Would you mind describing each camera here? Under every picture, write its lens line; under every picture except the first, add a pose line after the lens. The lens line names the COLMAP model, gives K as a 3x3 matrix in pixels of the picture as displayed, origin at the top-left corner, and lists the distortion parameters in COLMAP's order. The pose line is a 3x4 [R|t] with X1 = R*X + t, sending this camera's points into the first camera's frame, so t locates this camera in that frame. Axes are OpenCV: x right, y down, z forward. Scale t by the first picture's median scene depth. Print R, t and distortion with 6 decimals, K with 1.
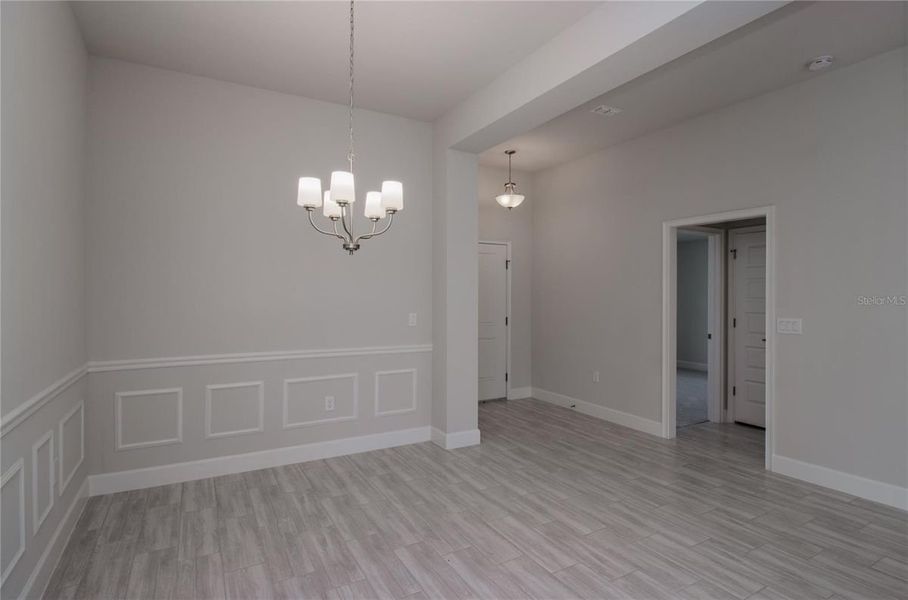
lens RADIAL K [[464.4, 0, 454.7], [0, 464.4, 298.3], [0, 0, 1]] dist [-0.004747, -0.001401]
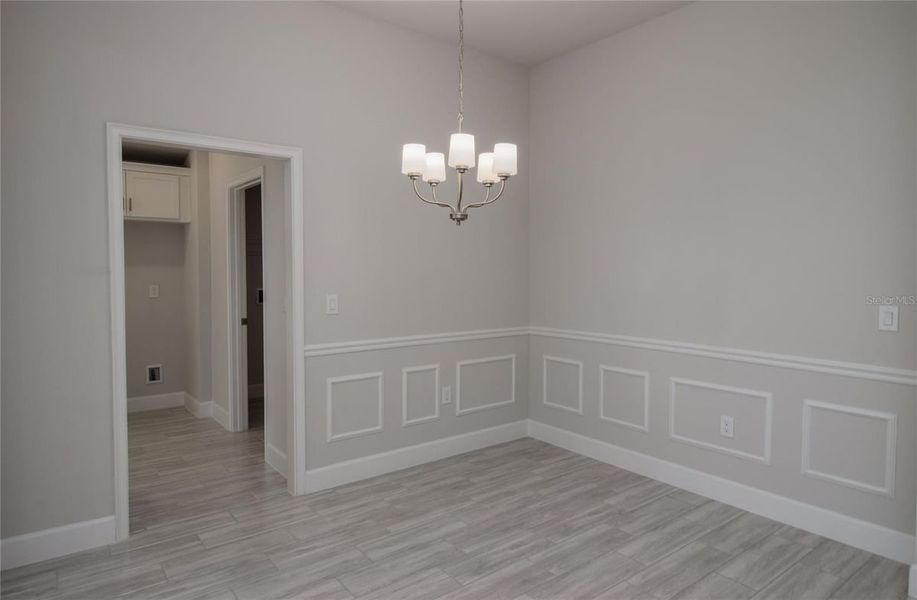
lens RADIAL K [[557.3, 0, 457.8], [0, 557.3, 296.1], [0, 0, 1]] dist [0.005629, 0.002161]
pose [[0.142947, 0.045526, -0.988683, 0.628747], [-0.008531, 0.998961, 0.044766, -0.003399], [0.989694, 0.002035, 0.143187, 0.613500]]
